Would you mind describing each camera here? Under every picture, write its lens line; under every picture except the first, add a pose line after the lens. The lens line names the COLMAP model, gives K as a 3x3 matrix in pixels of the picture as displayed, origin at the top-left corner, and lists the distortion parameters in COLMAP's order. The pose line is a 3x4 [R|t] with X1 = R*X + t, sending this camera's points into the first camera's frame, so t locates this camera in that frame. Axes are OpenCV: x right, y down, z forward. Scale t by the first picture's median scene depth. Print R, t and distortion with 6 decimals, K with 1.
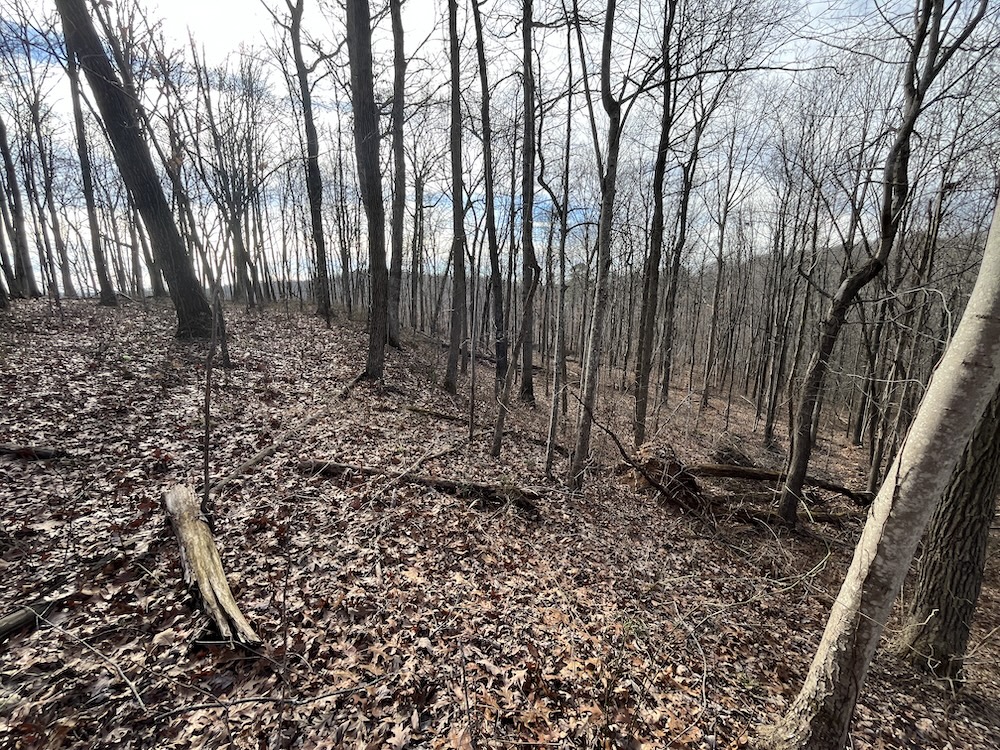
lens RADIAL K [[407.5, 0, 499.0], [0, 407.5, 375.4], [0, 0, 1]] dist [-0.004429, 0.000518]
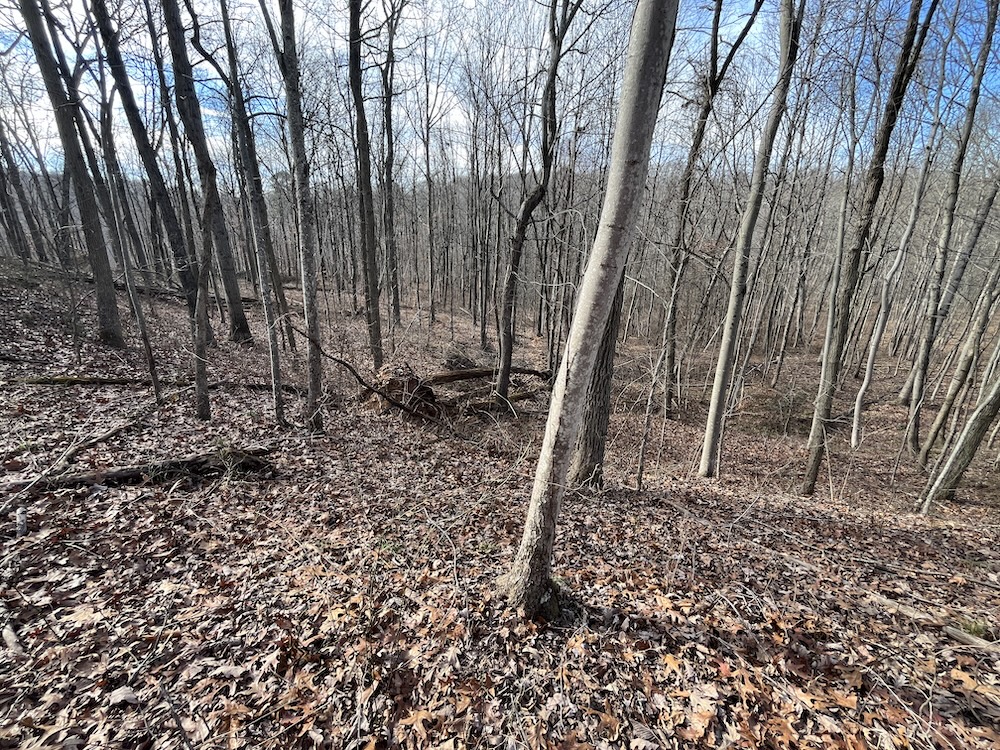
lens RADIAL K [[407.5, 0, 496.7], [0, 407.5, 375.4], [0, 0, 1]] dist [-0.004429, 0.000518]
pose [[0.805612, -0.198007, 0.558375, 0.031133], [0.091406, 0.972751, 0.213072, 0.000862], [-0.585350, -0.120614, 0.801759, 0.037317]]
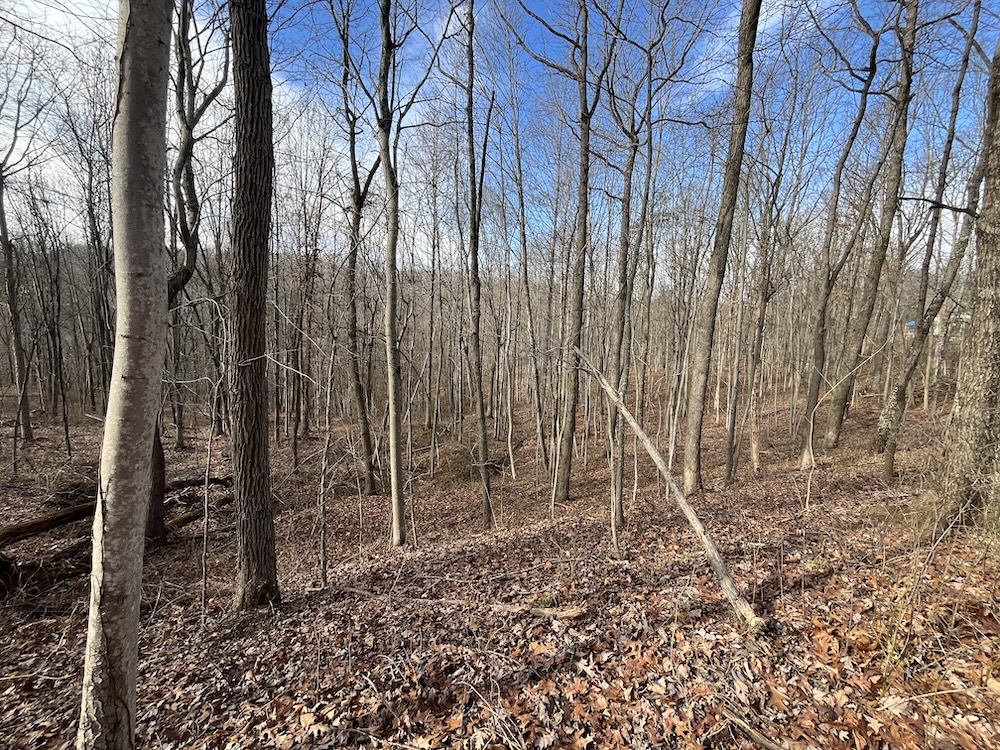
lens RADIAL K [[407.5, 0, 498.5], [0, 407.5, 374.6], [0, 0, 1]] dist [-0.004429, 0.000518]
pose [[0.229849, -0.133709, 0.963998, 0.080059], [0.137421, 0.985052, 0.103864, -0.003230], [-0.963475, 0.108601, 0.244788, -0.074490]]
